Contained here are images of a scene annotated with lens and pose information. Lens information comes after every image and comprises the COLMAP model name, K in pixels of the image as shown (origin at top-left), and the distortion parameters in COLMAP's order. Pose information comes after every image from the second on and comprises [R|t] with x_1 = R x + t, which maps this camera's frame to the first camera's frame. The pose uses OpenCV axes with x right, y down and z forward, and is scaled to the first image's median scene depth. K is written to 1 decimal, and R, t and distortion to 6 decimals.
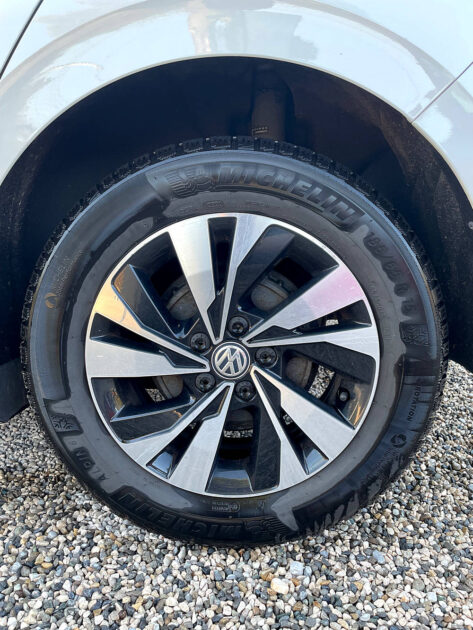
lens RADIAL K [[474.6, 0, 235.1], [0, 474.6, 314.5], [0, 0, 1]] dist [0.076814, -0.092257]
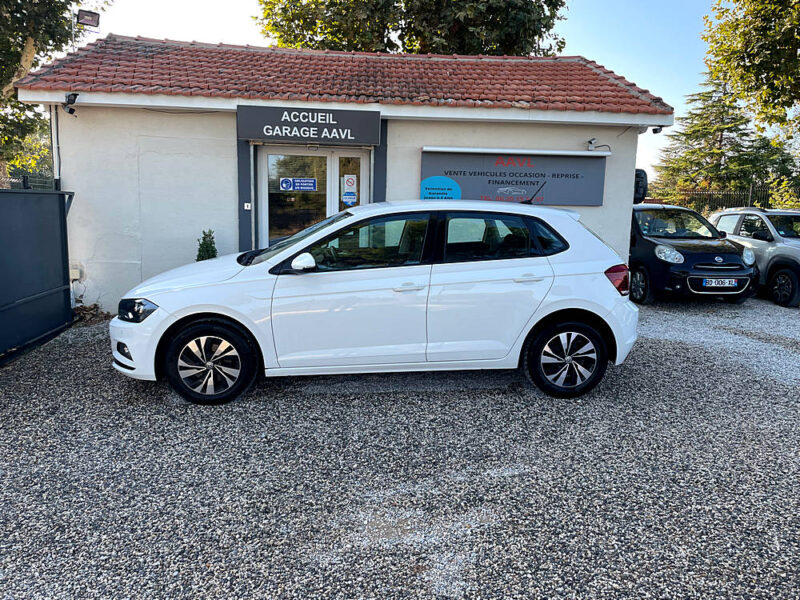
lens RADIAL K [[602.6, 0, 401.4], [0, 602.6, 299.3], [0, 0, 1]] dist [0.076814, -0.092257]
pose [[0.987807, 0.012186, 0.155204, -2.885882], [-0.010962, 0.999902, -0.008742, -0.490235], [-0.155295, 0.006934, 0.987844, -5.331964]]
